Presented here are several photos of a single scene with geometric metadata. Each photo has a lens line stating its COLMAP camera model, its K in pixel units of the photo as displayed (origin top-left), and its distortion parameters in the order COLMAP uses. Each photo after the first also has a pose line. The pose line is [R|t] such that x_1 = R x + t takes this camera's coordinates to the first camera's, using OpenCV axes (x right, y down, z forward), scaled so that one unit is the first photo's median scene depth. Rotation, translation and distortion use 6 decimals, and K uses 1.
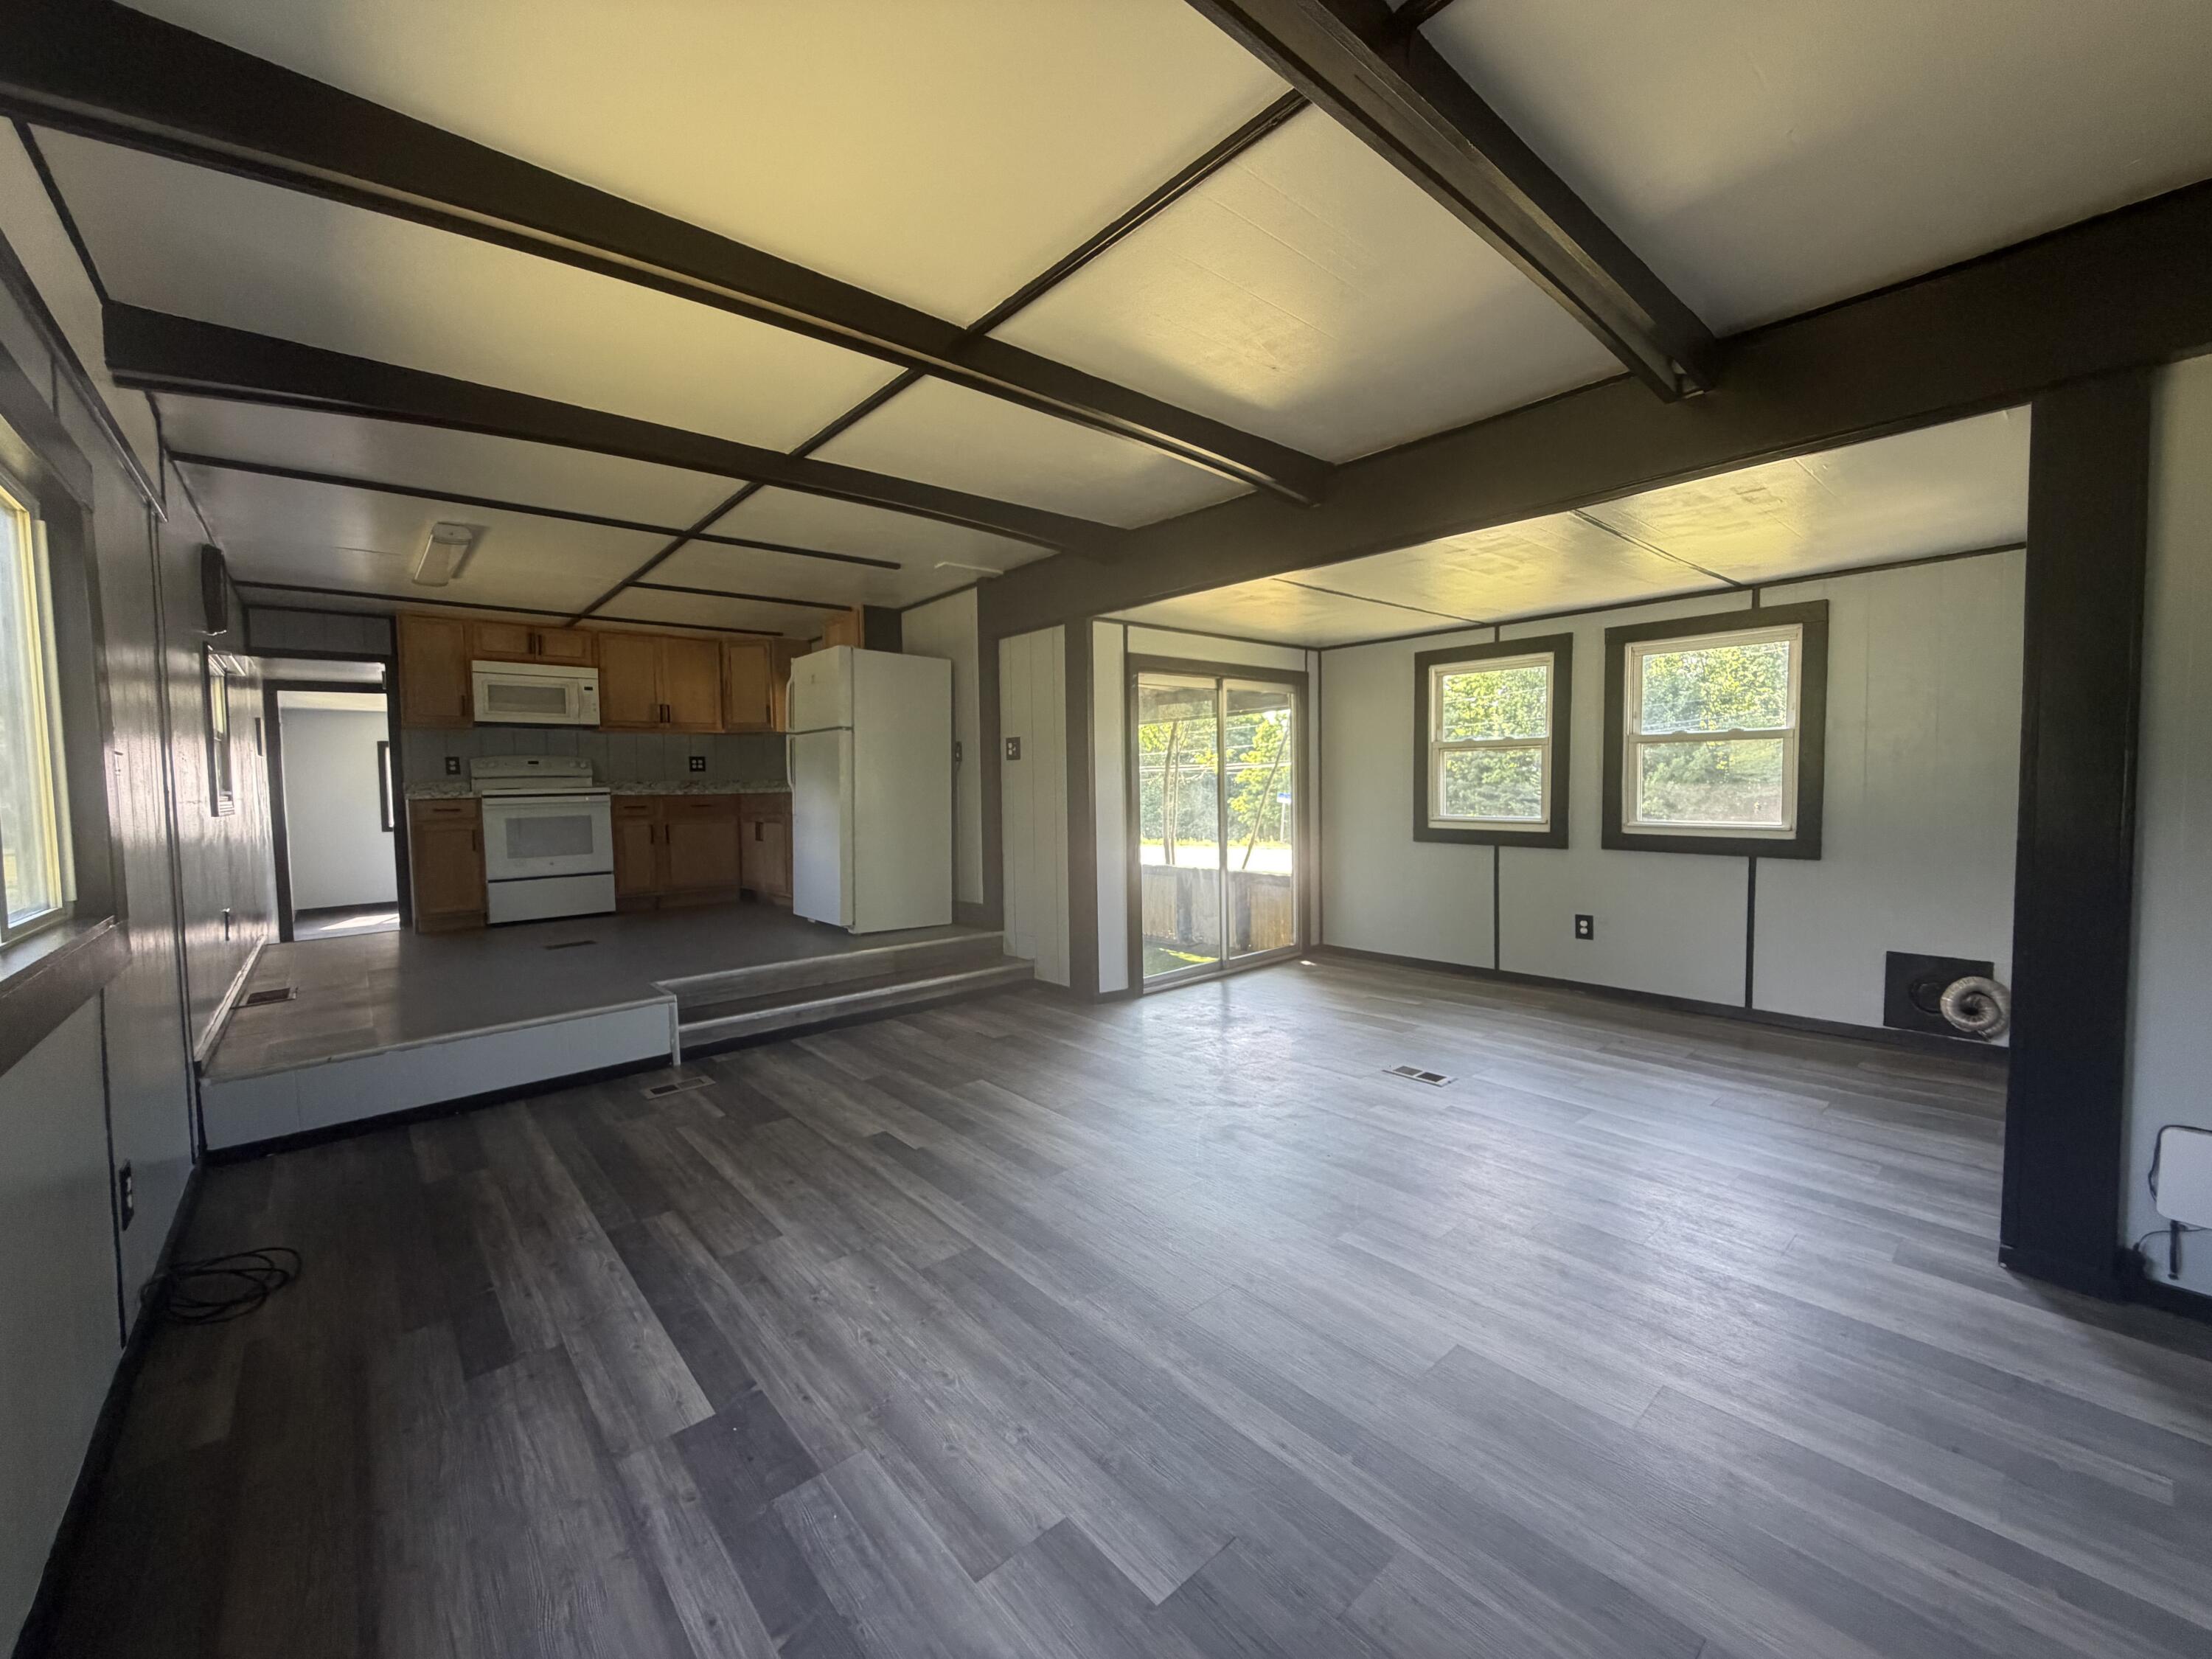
lens RADIAL K [[881.2, 0, 1101.6], [0, 881.2, 830.2], [0, 0, 1]] dist [0.000827, -0.000281]
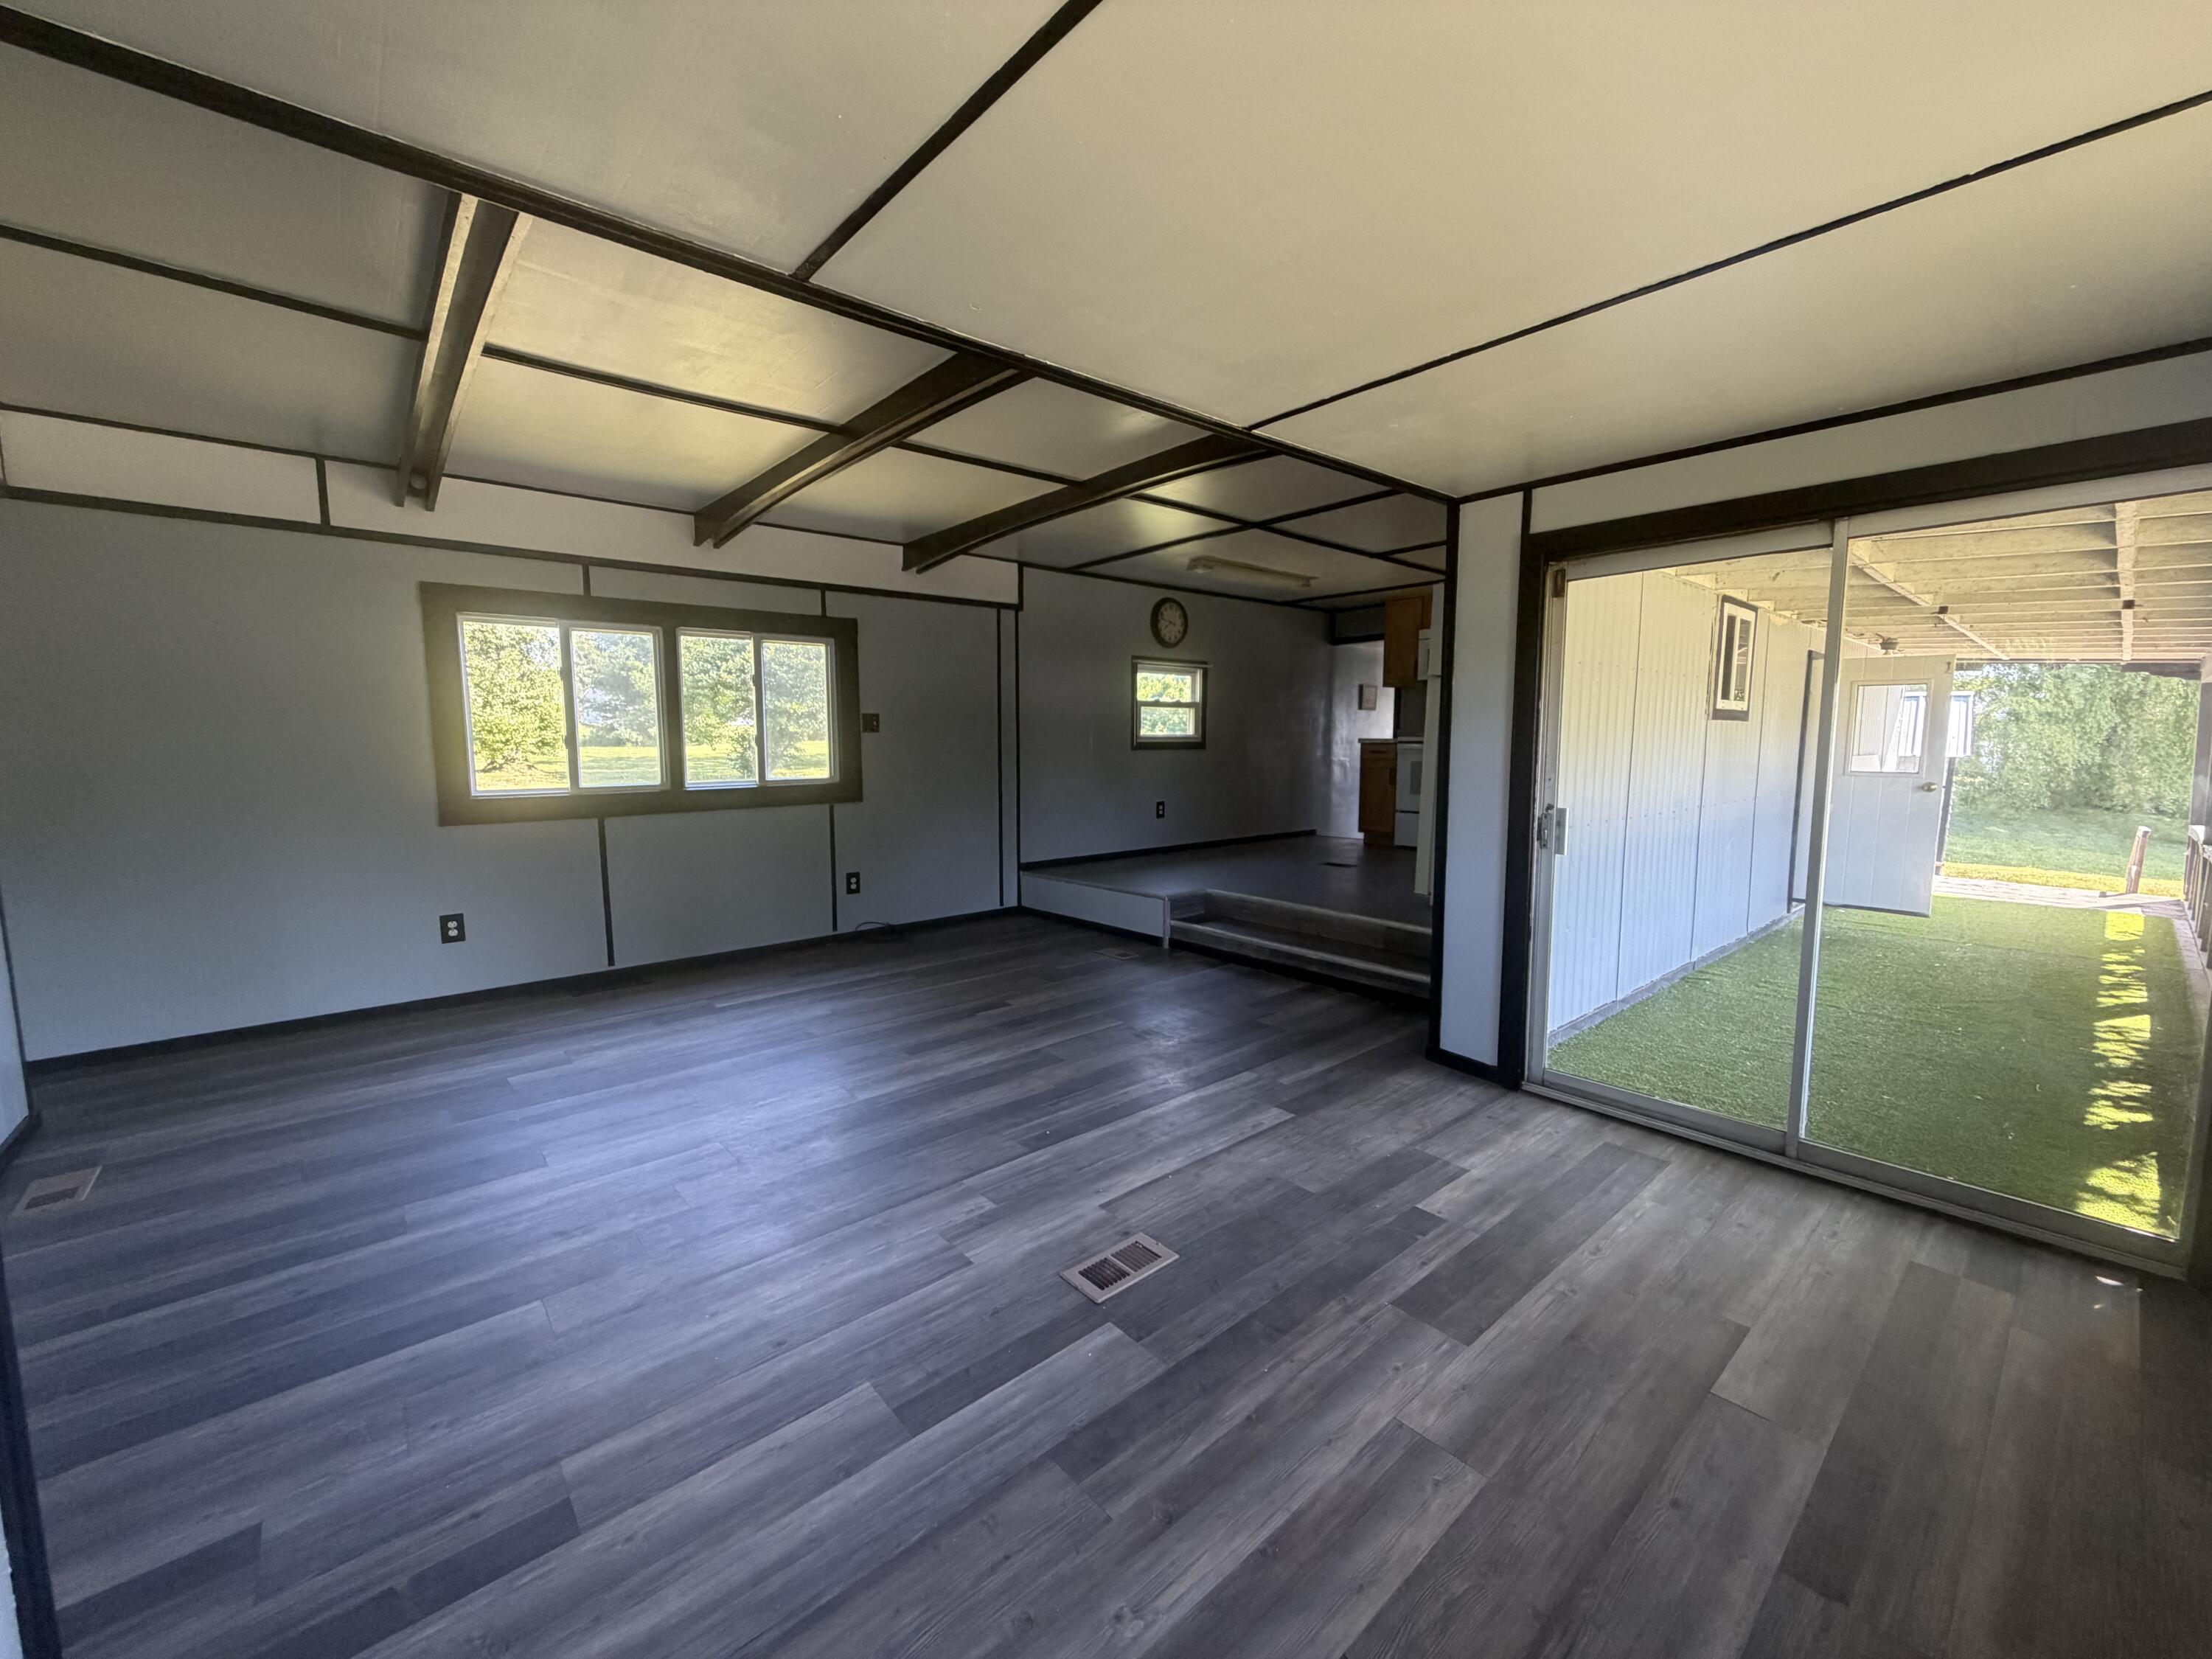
lens RADIAL K [[881.2, 0, 1104.2], [0, 881.2, 829.9], [0, 0, 1]] dist [0.000827, -0.000281]
pose [[-0.000894, 0.124865, -0.992173, 0.689594], [-0.054928, 0.990670, 0.124725, -0.061029], [0.998490, 0.054610, 0.005973, 0.741845]]
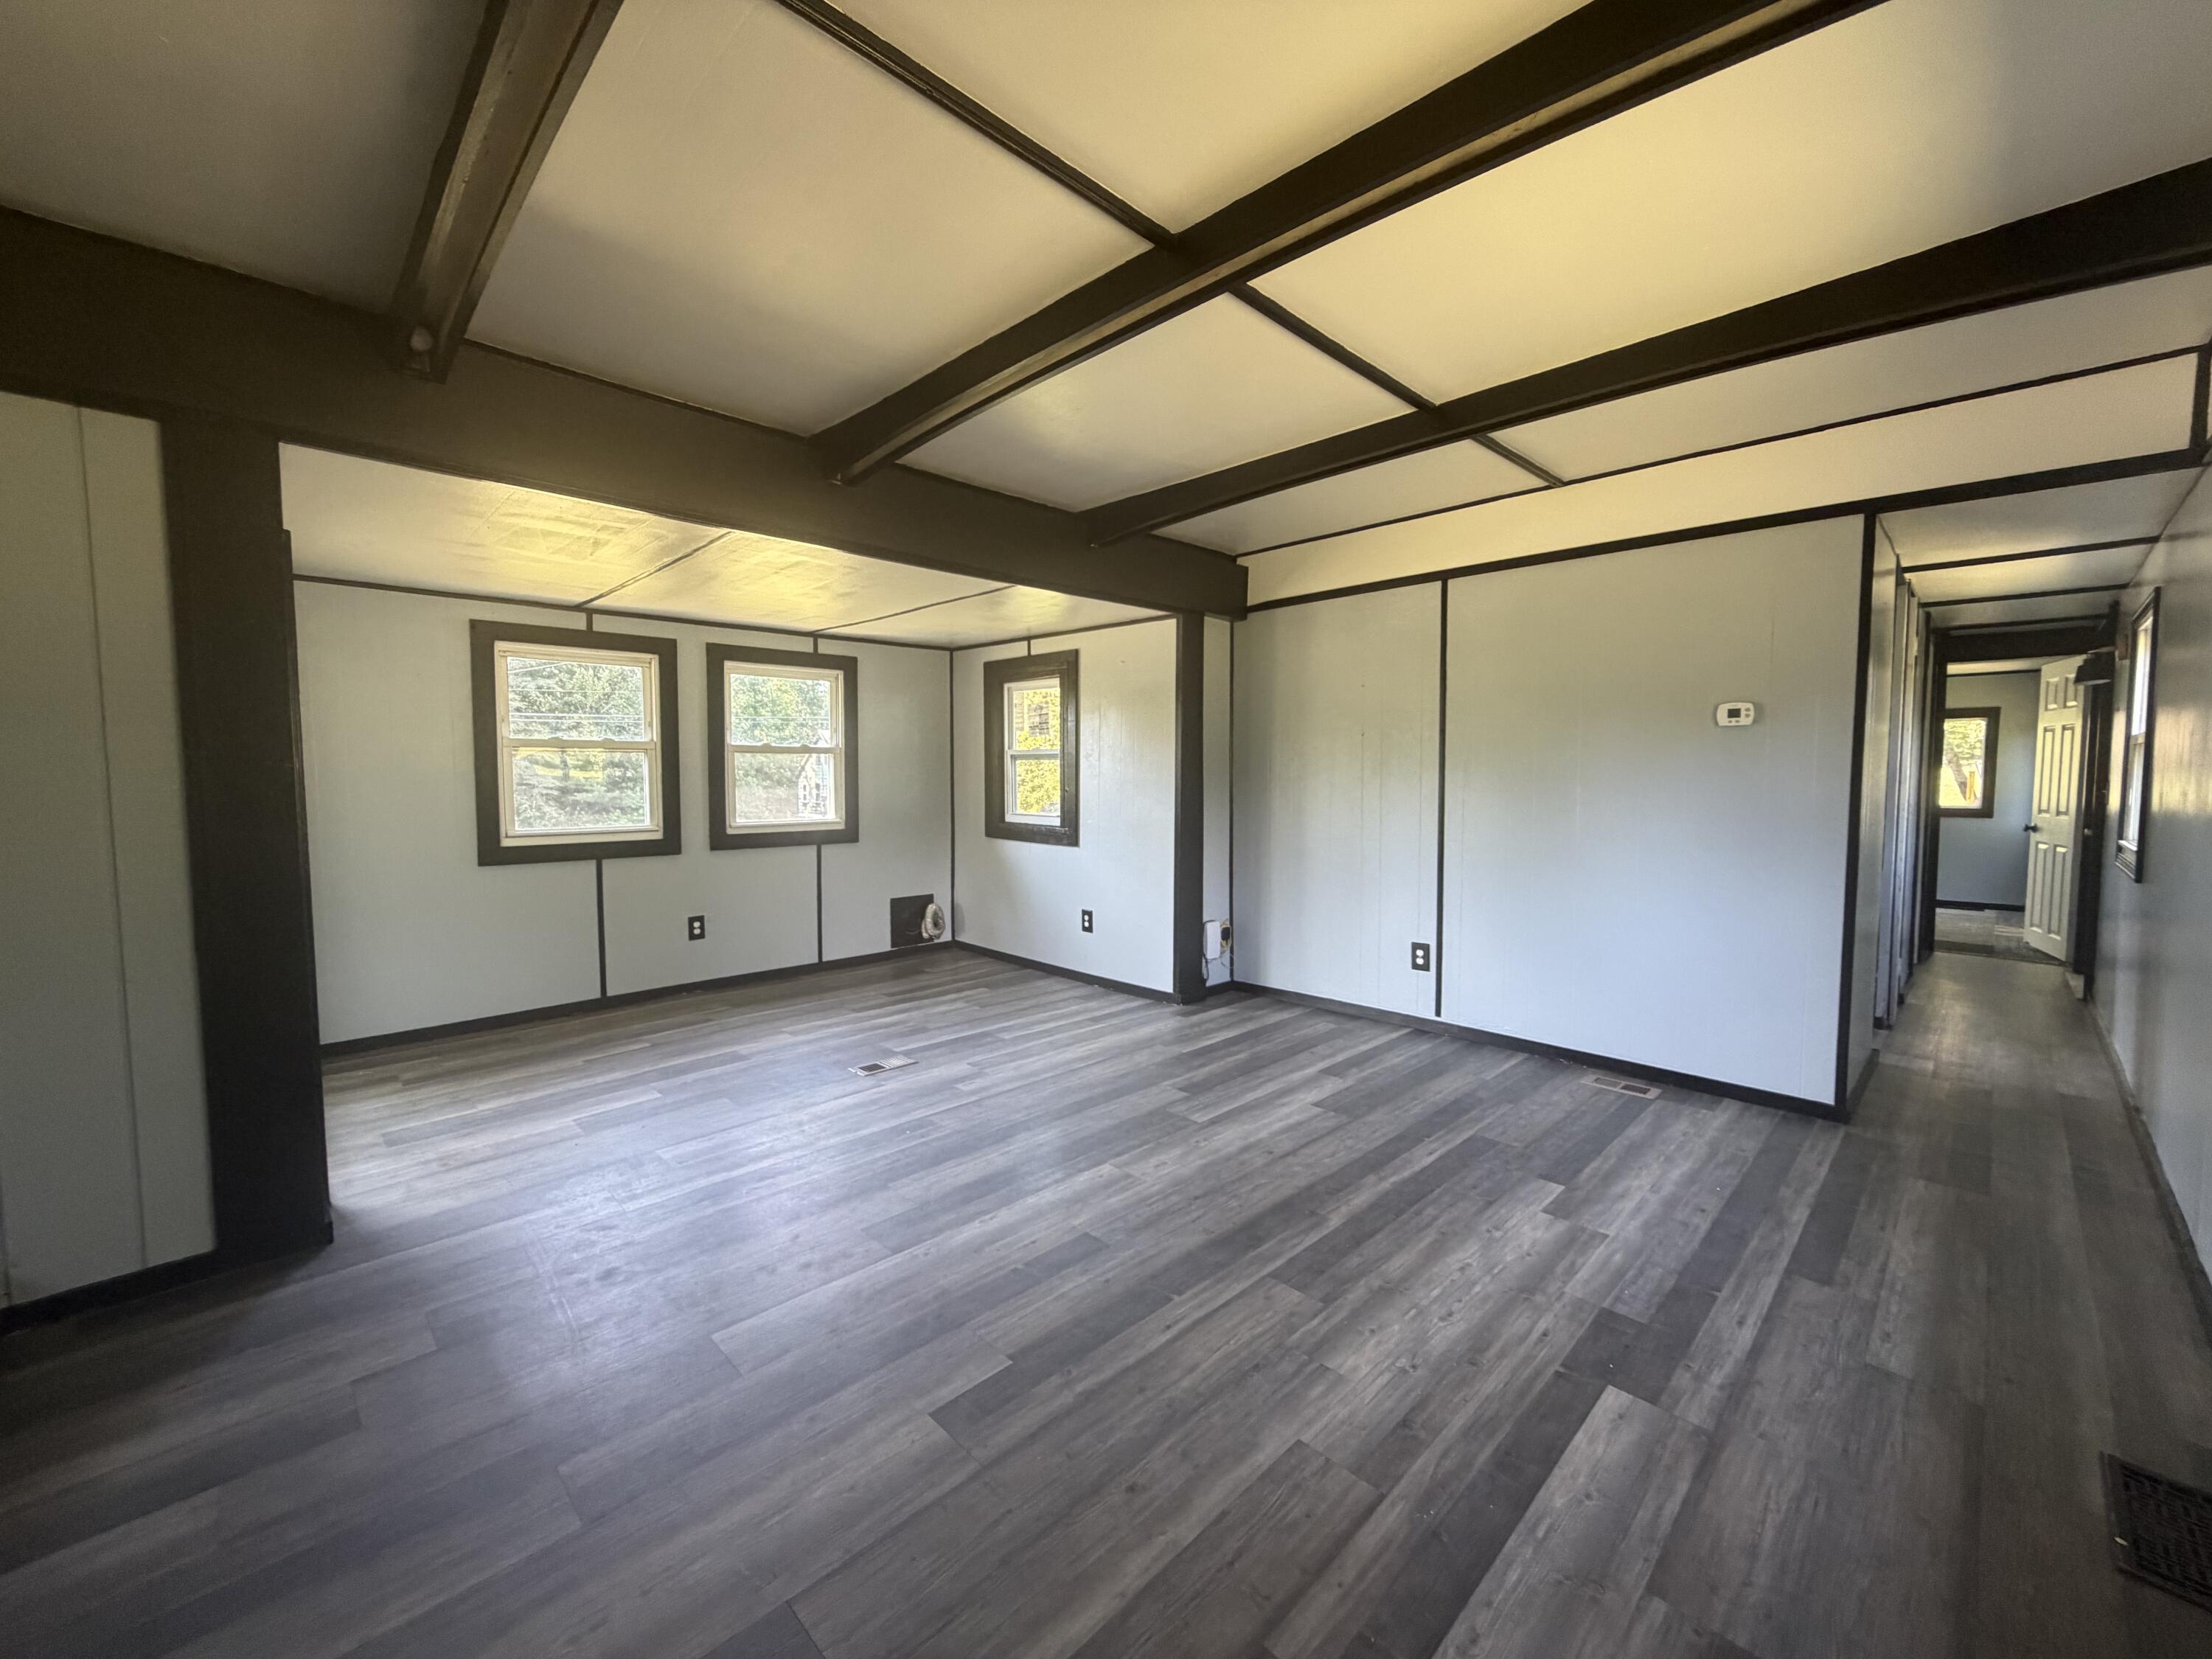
lens RADIAL K [[881.2, 0, 1101.5], [0, 881.2, 832.5], [0, 0, 1]] dist [0.000827, -0.000281]
pose [[-0.058616, -0.052145, 0.996918, -0.522695], [0.061446, 0.996553, 0.055739, -0.031350], [-0.996388, 0.064524, -0.055209, 0.598842]]
